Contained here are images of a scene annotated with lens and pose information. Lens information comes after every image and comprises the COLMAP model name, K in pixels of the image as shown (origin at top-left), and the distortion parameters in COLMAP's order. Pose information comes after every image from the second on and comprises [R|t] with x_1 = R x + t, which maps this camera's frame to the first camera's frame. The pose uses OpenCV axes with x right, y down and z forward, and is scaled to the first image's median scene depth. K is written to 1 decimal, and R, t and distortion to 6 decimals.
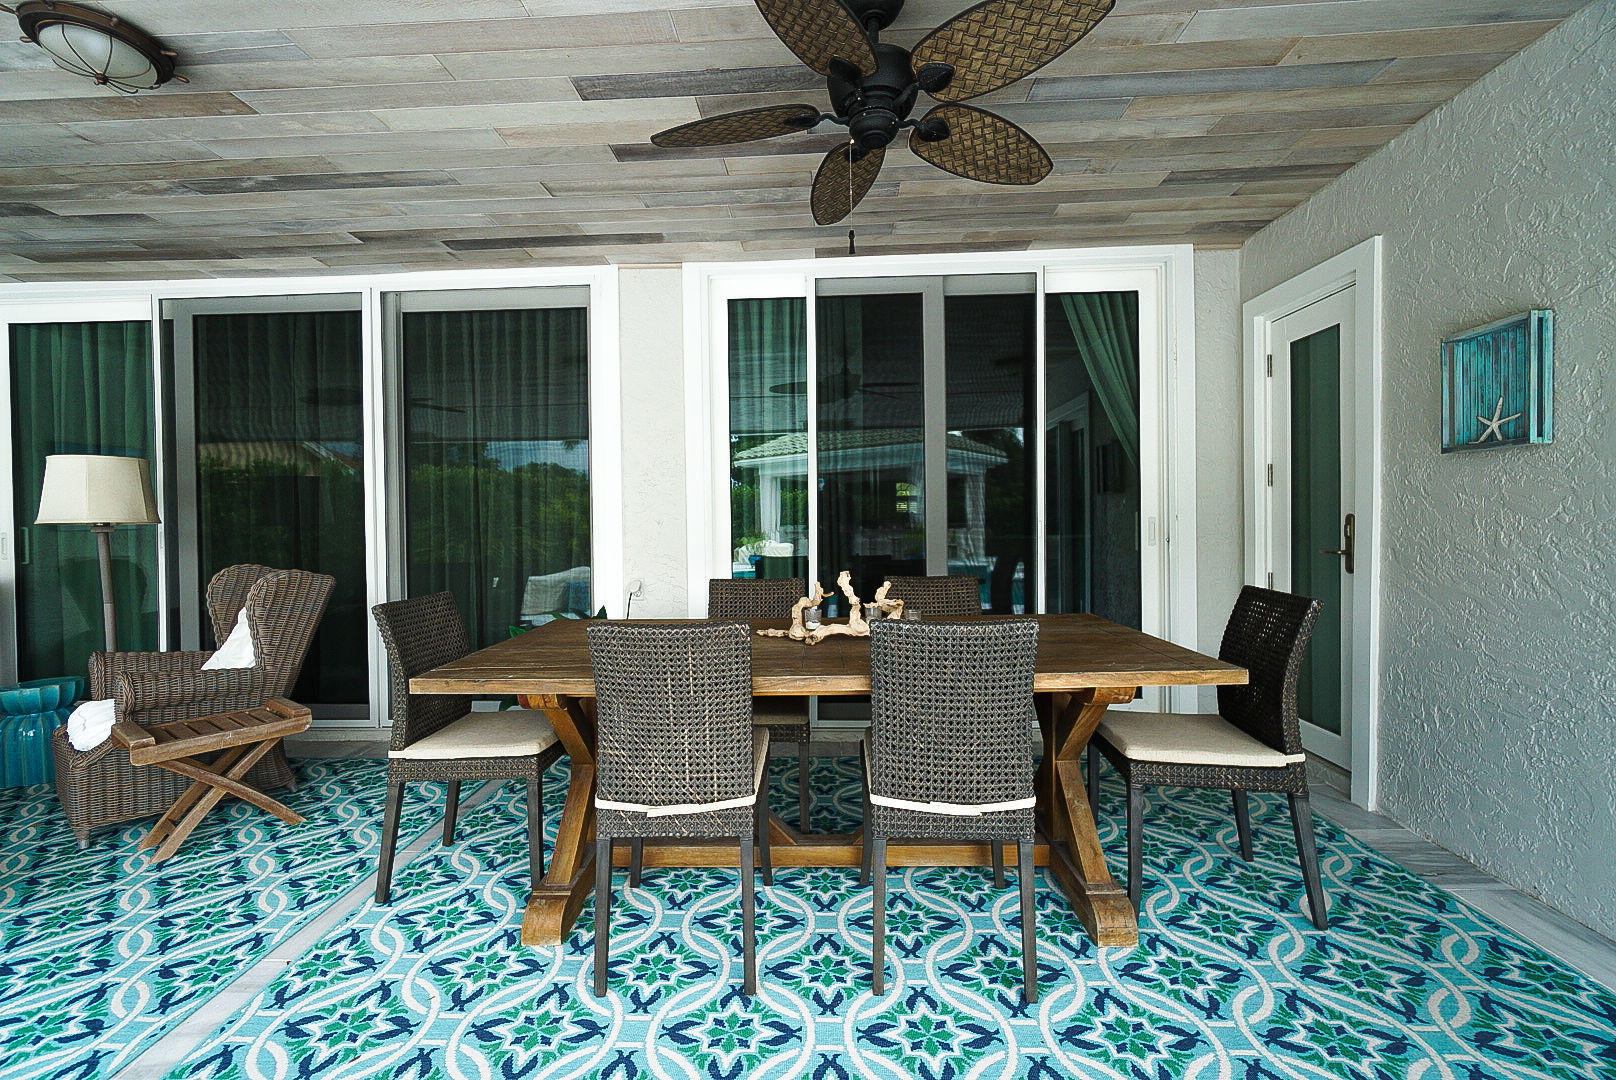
lens RADIAL K [[699.1, 0, 806.7], [0, 699.1, 536.9], [0, 0, 1]] dist [0.001911, 0.000193]
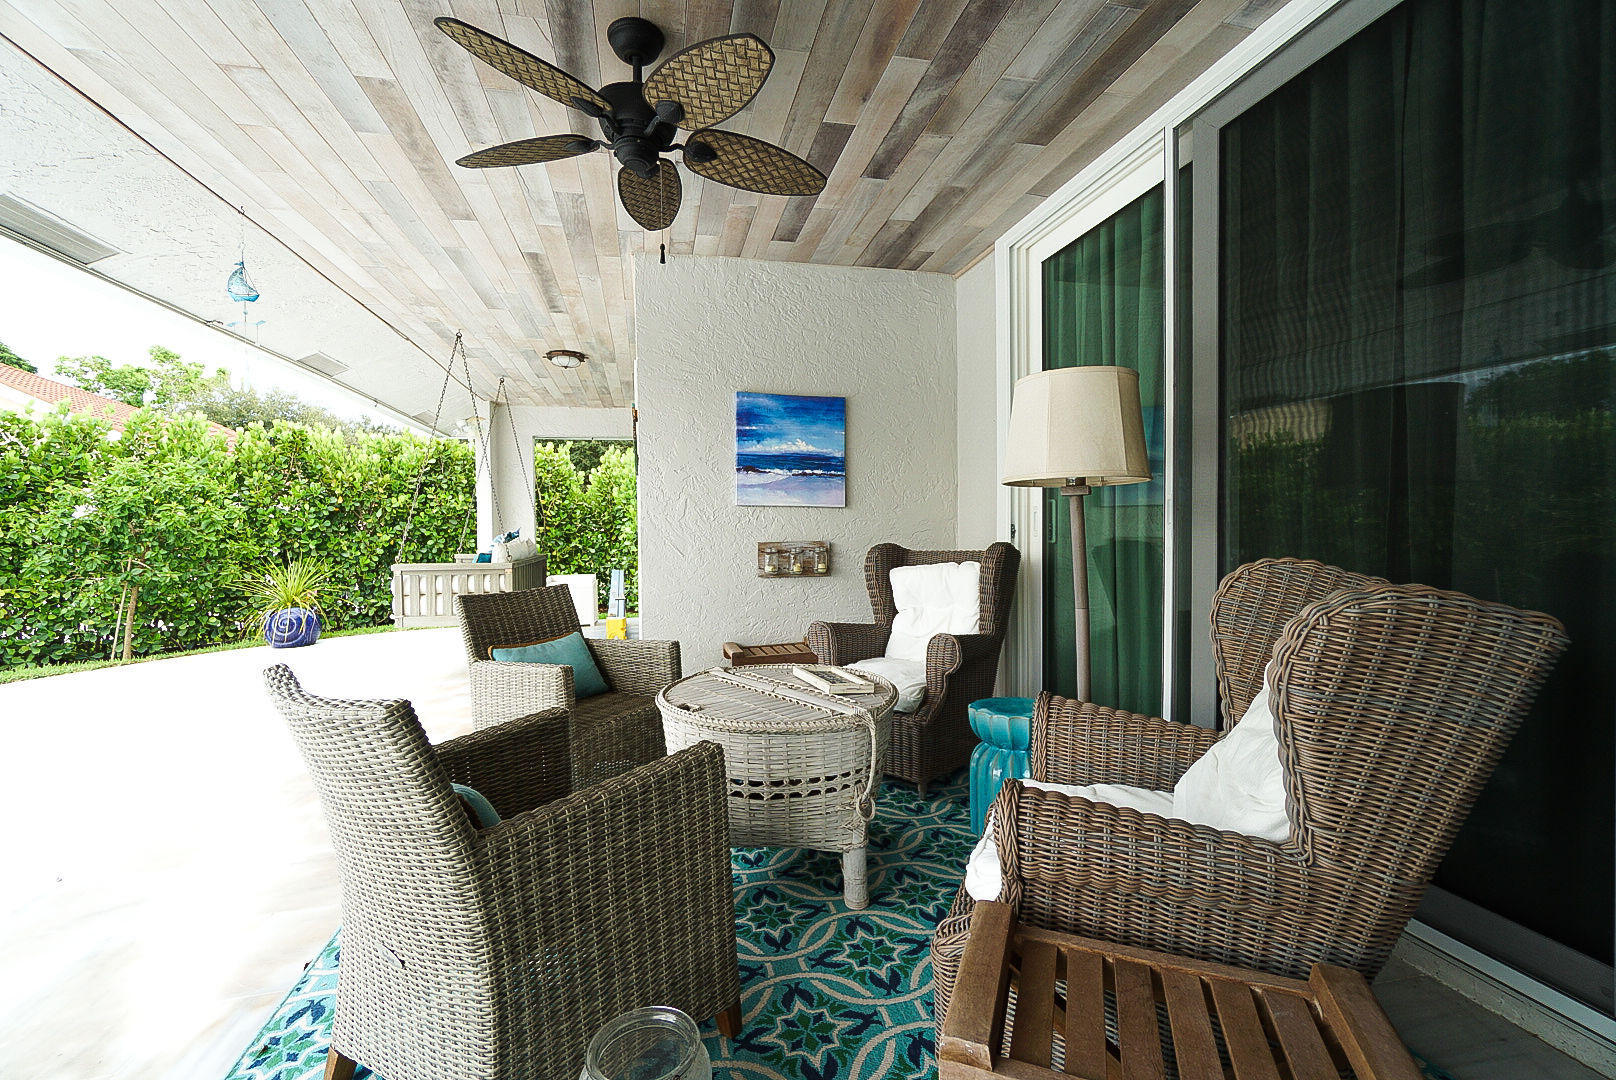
lens RADIAL K [[699.1, 0, 799.3], [0, 699.1, 536.8], [0, 0, 1]] dist [0.001911, 0.000193]
pose [[0.255857, 0.026973, -0.966338, -0.407773], [-0.005349, 0.999635, 0.026487, 0.015434], [0.966700, -0.001608, 0.255908, 0.532888]]
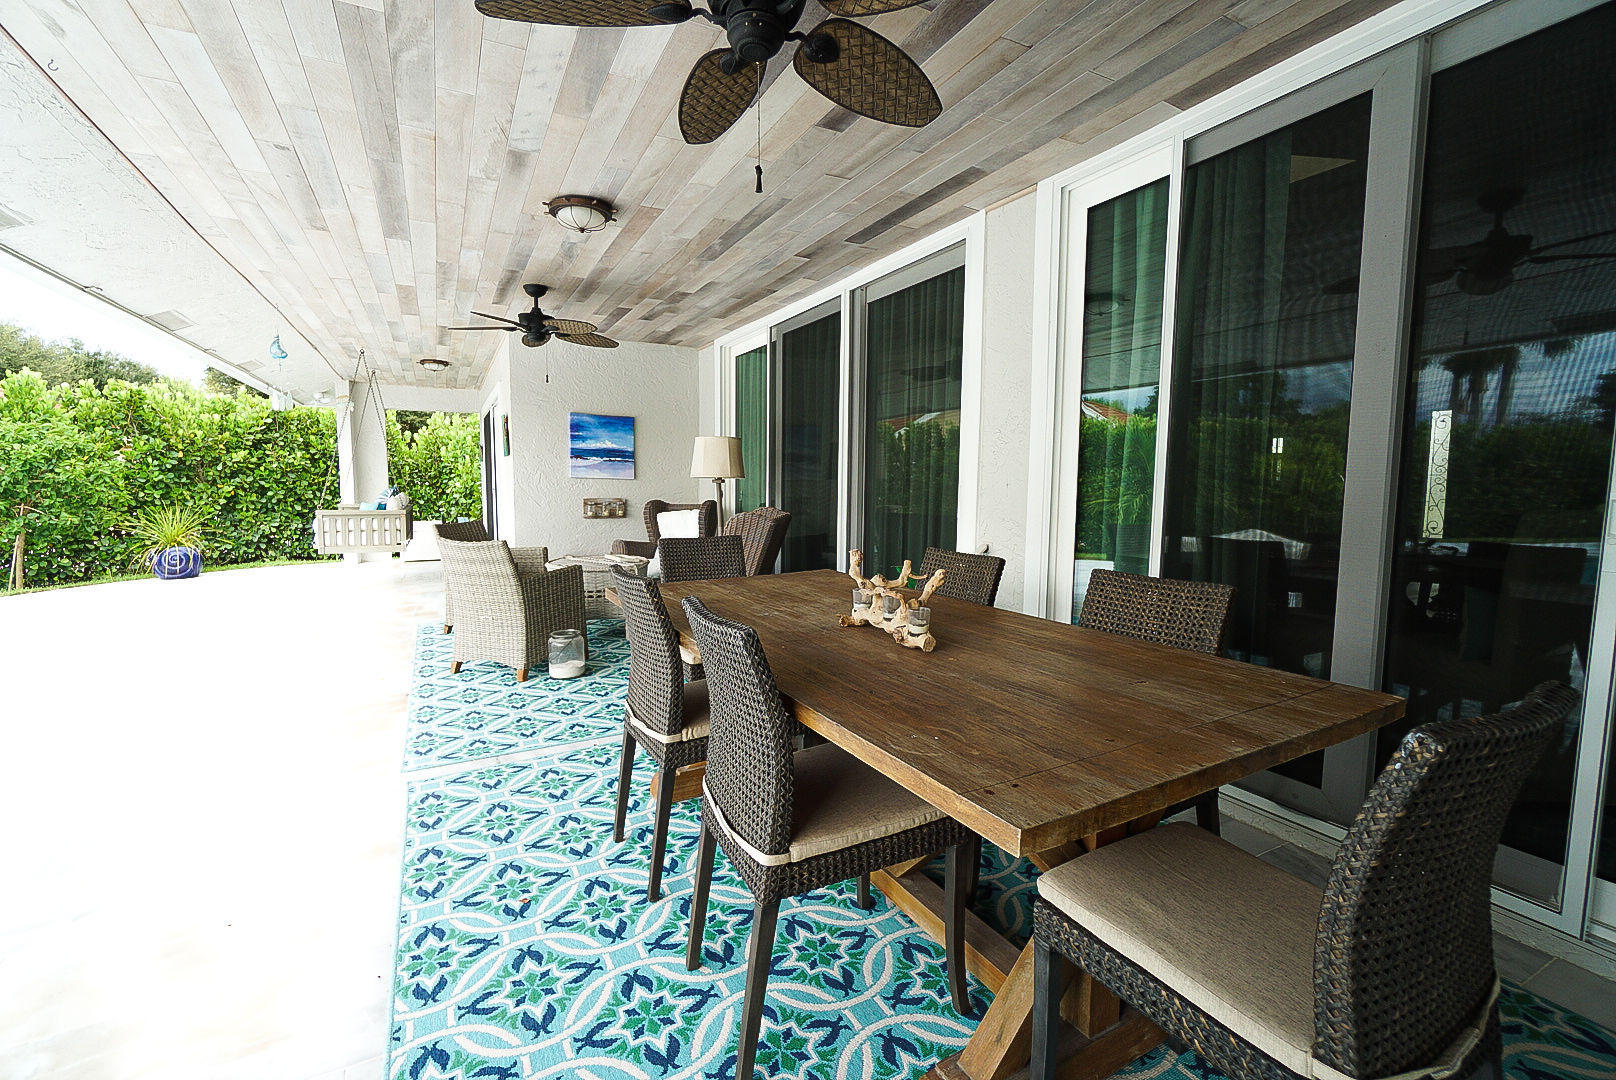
lens RADIAL K [[699.1, 0, 799.0], [0, 699.1, 539.2], [0, 0, 1]] dist [0.001911, 0.000193]
pose [[0.498826, 0.092204, -0.861784, 0.466403], [-0.025342, 0.995452, 0.091836, -0.025895], [0.866332, -0.023971, 0.498894, 0.306634]]
